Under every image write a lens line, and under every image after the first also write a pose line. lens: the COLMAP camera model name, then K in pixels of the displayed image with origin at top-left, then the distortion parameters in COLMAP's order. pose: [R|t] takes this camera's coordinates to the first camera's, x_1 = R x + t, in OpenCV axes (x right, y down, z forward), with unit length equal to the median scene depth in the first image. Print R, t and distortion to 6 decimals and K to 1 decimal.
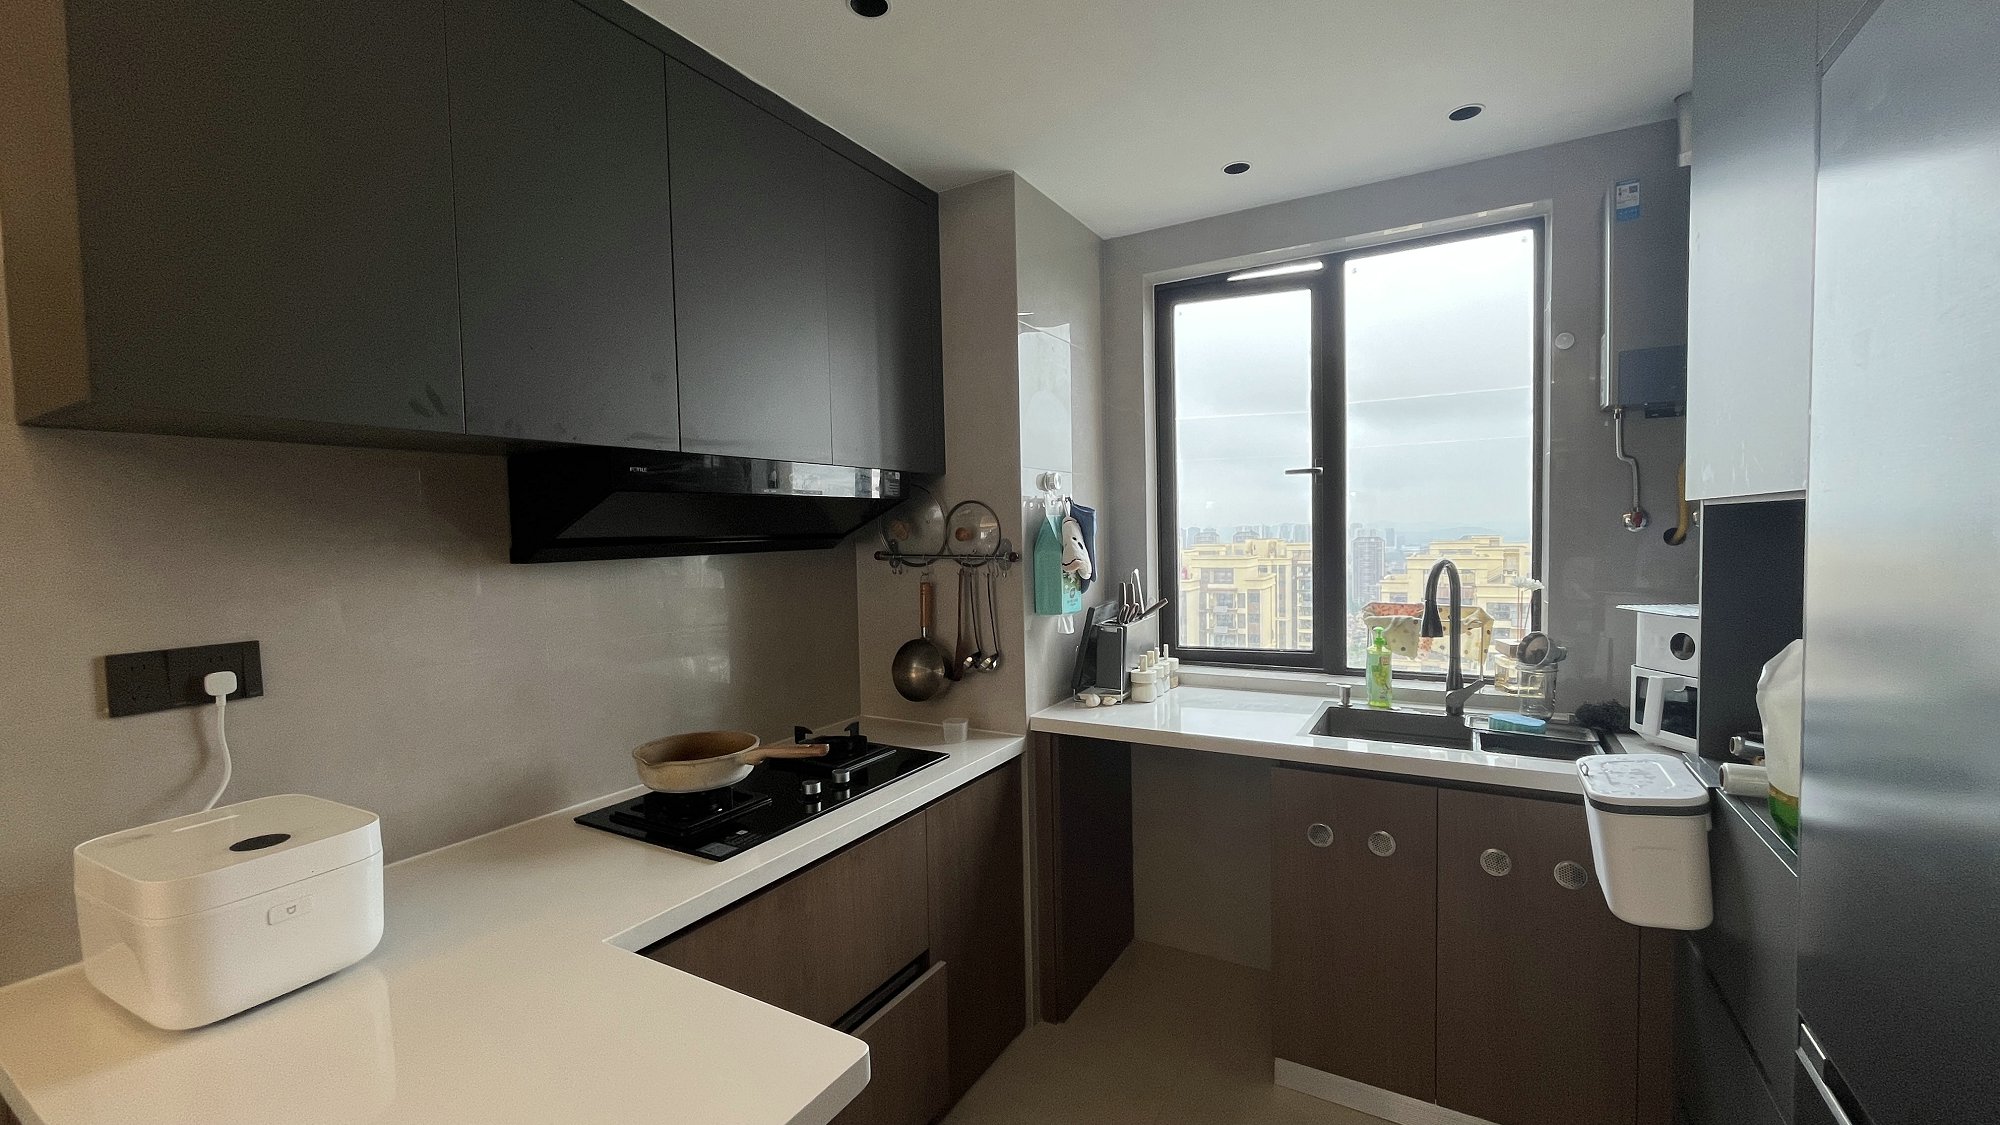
lens RADIAL K [[812.2, 0, 1010.3], [0, 812.2, 564.6], [0, 0, 1]] dist [0.010058, -0.000138]
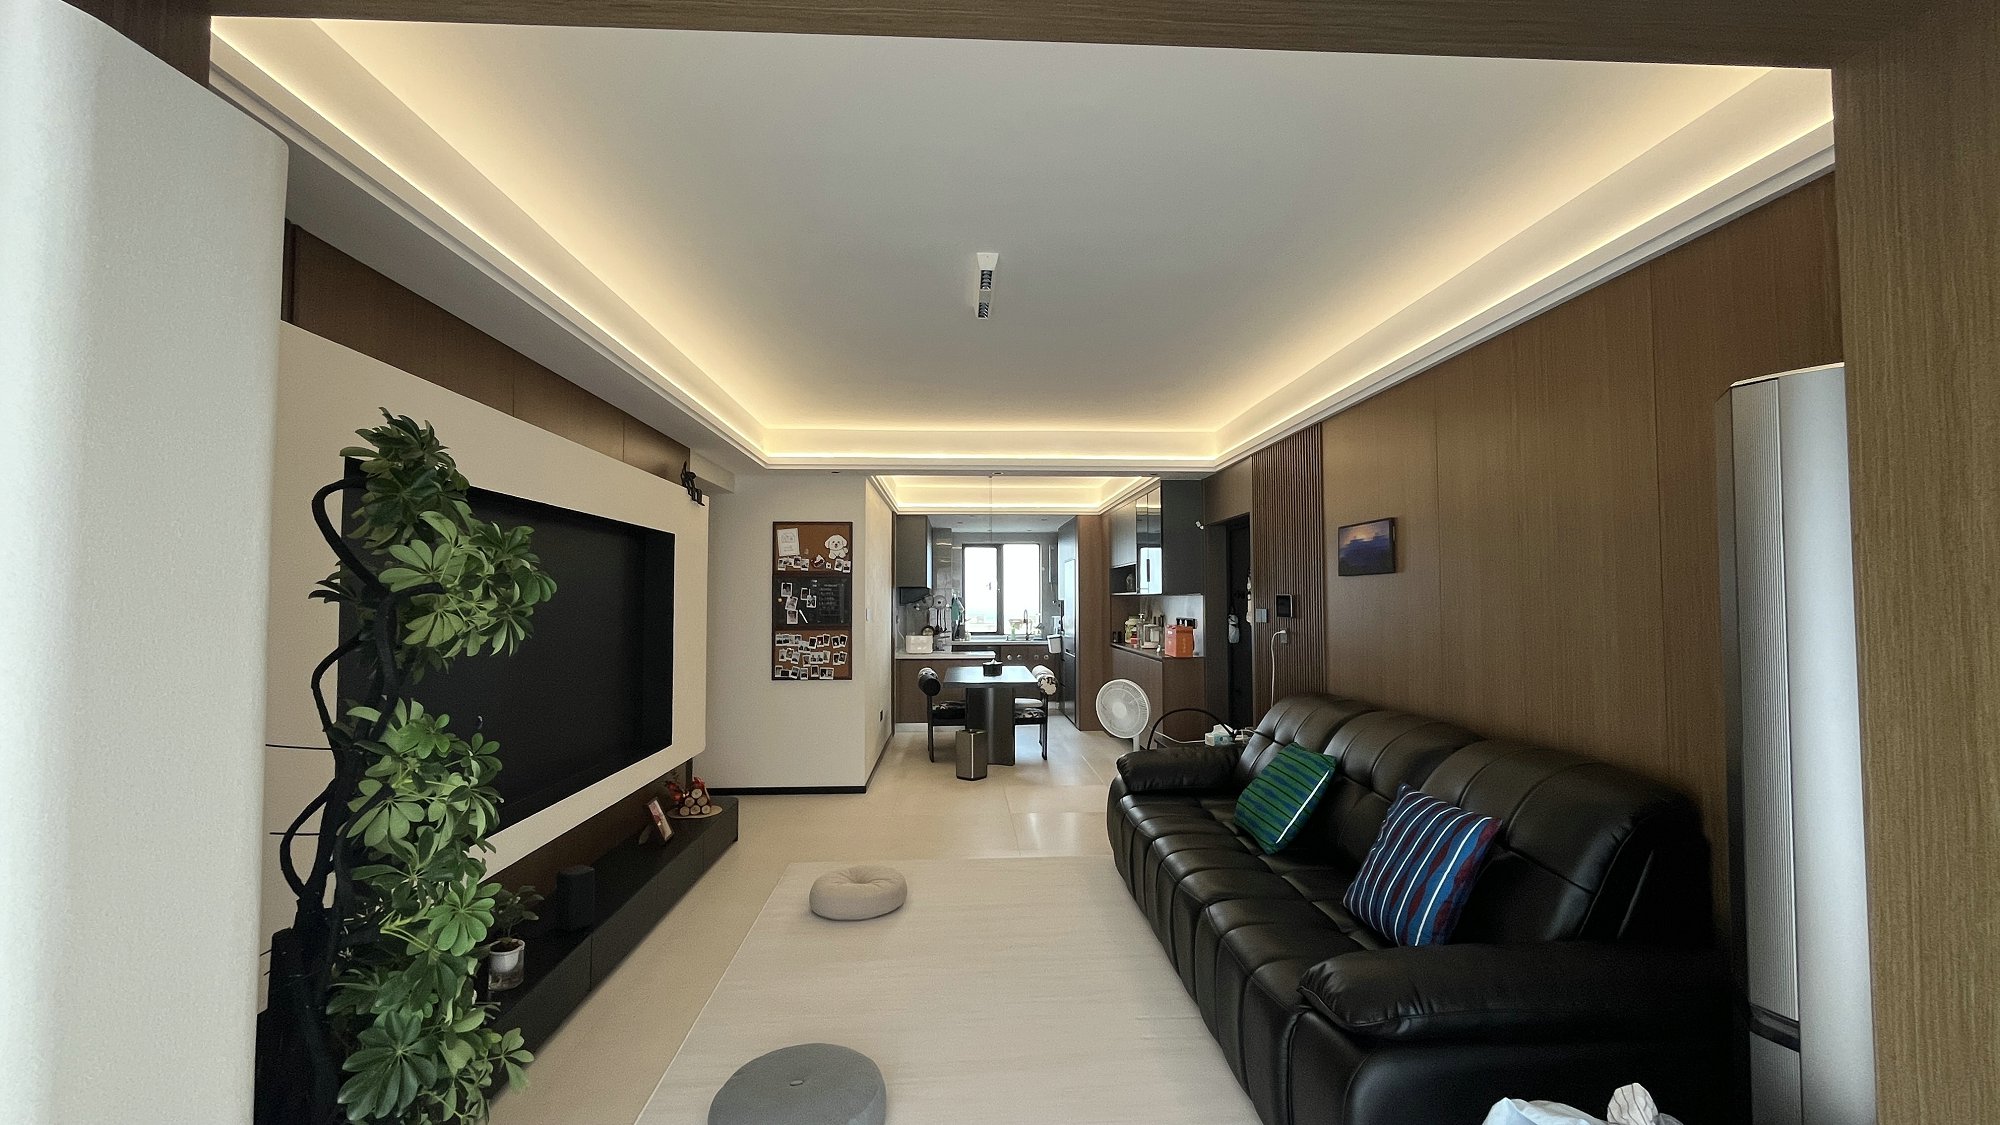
lens RADIAL K [[825.1, 0, 1000.0], [0, 825.1, 562.5], [0, 0, 1]] dist [-0.003562, -0.000118]
pose [[0.849647, 0.043860, 0.525524, -2.265682], [0.008591, 0.995252, -0.096953, 0.196516], [-0.527281, 0.086891, 0.845236, -3.220316]]
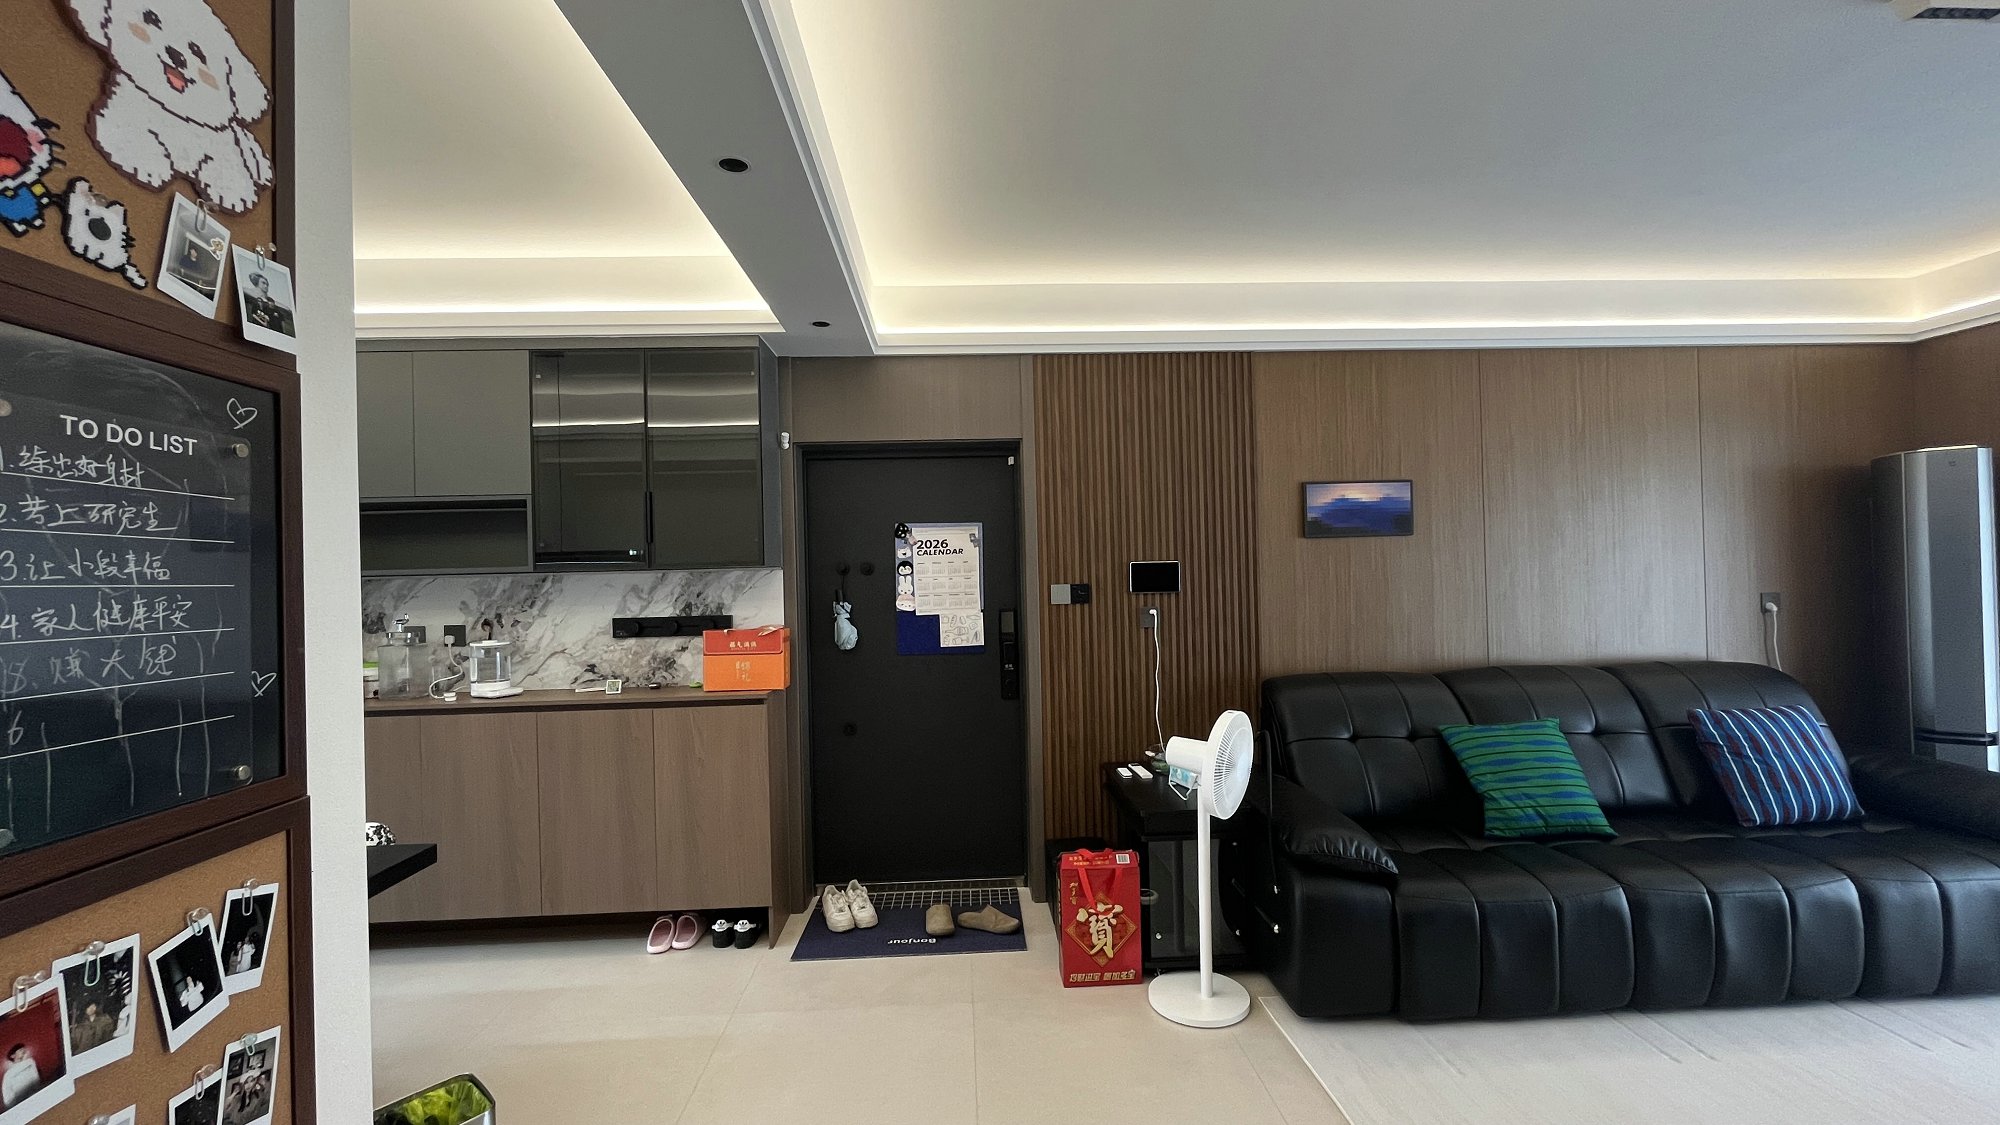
lens RADIAL K [[825.1, 0, 1000.0], [0, 825.1, 562.5], [0, 0, 1]] dist [-0.003562, -0.000118]
pose [[-0.528788, 0.047524, 0.847422, -1.675527], [0.075753, 0.997089, -0.008647, 0.067475], [-0.845366, 0.059622, -0.530849, -0.674082]]
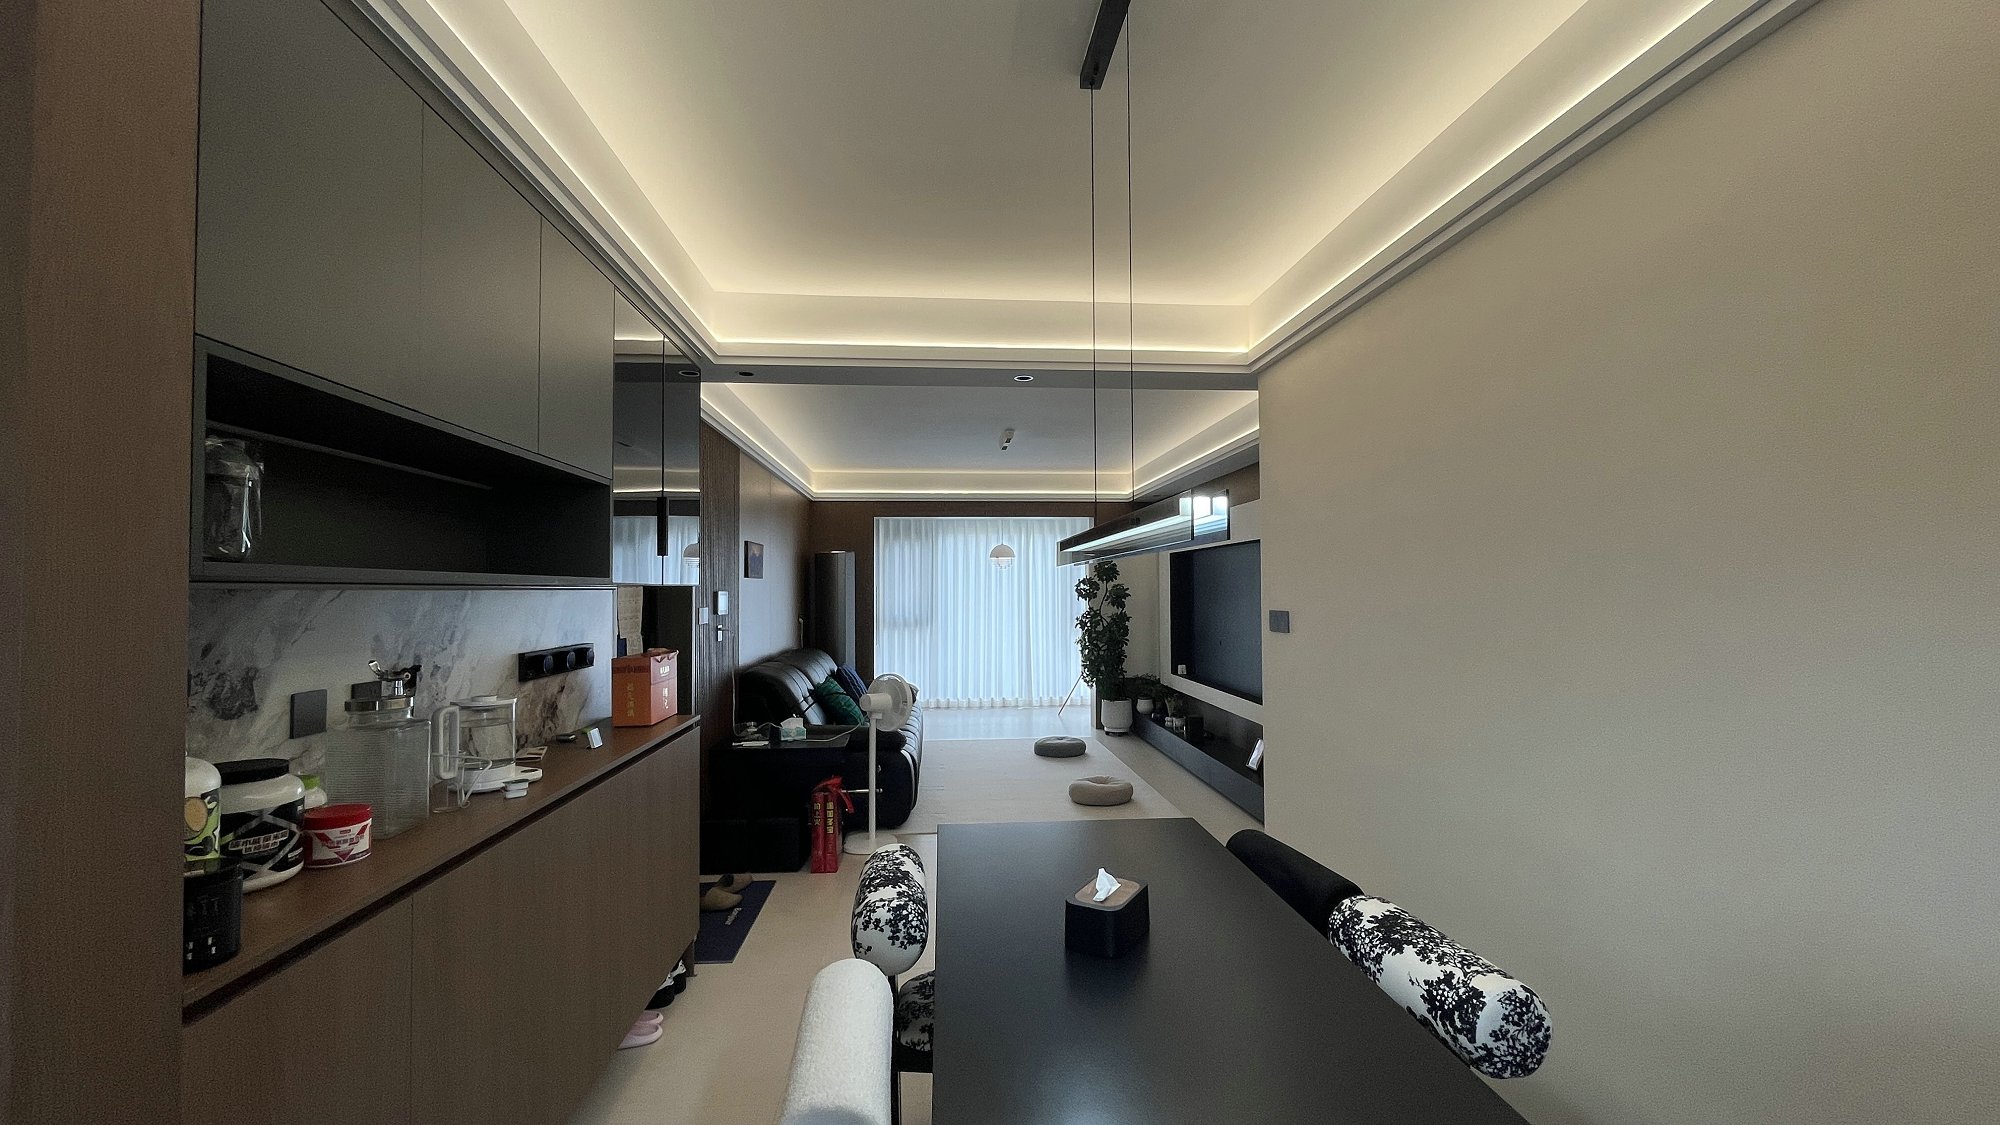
lens RADIAL K [[812.2, 0, 1010.3], [0, 812.2, 564.6], [0, 0, 1]] dist [0.010058, -0.000138]
pose [[-0.825618, 0.005994, -0.564198, 0.048190], [-0.005625, 0.999806, 0.018853, -0.034829], [0.564202, 0.018739, -0.825424, 0.343195]]
